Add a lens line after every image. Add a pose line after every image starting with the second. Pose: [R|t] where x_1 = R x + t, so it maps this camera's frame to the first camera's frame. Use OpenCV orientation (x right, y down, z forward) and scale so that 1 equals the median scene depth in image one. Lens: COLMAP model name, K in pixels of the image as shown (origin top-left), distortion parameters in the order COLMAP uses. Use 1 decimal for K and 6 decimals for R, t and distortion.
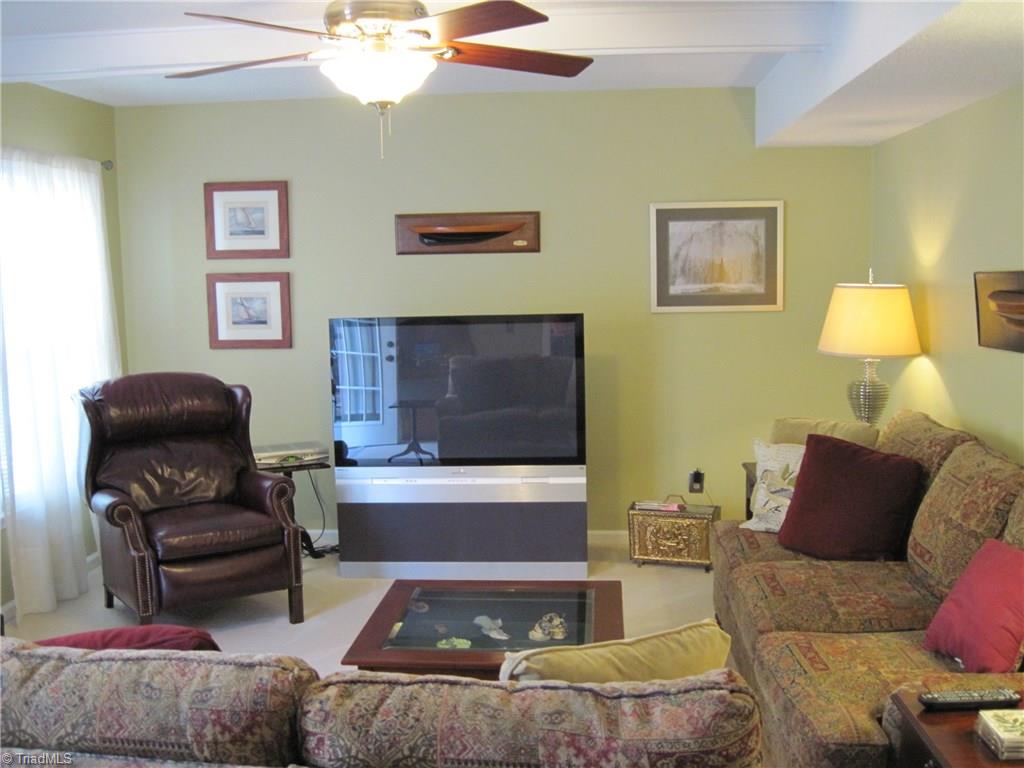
lens RADIAL K [[1051.6, 0, 509.2], [0, 1051.6, 386.7], [0, 0, 1]] dist [-0.105275, 0.000000]
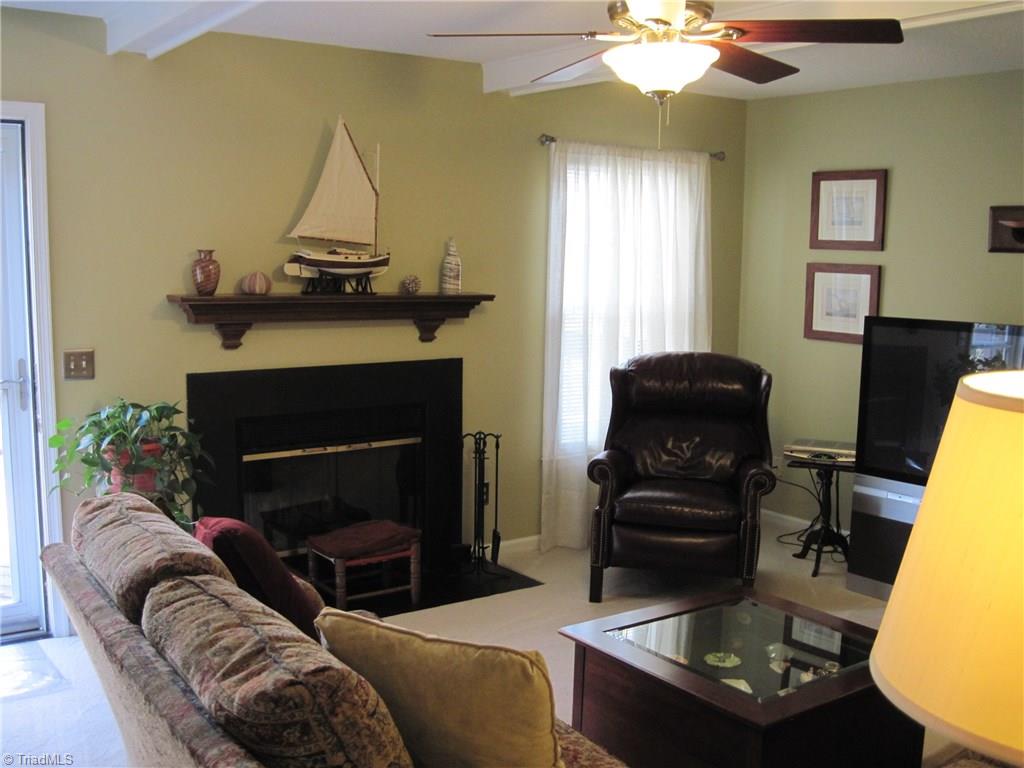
lens RADIAL K [[1051.6, 0, 508.7], [0, 1051.6, 381.5], [0, 0, 1]] dist [-0.105275, 0.000000]
pose [[0.651550, 0.120725, -0.748938, 0.291068], [-0.116188, 0.991489, 0.058744, -0.021169], [0.749655, 0.048743, 0.660031, 0.130379]]
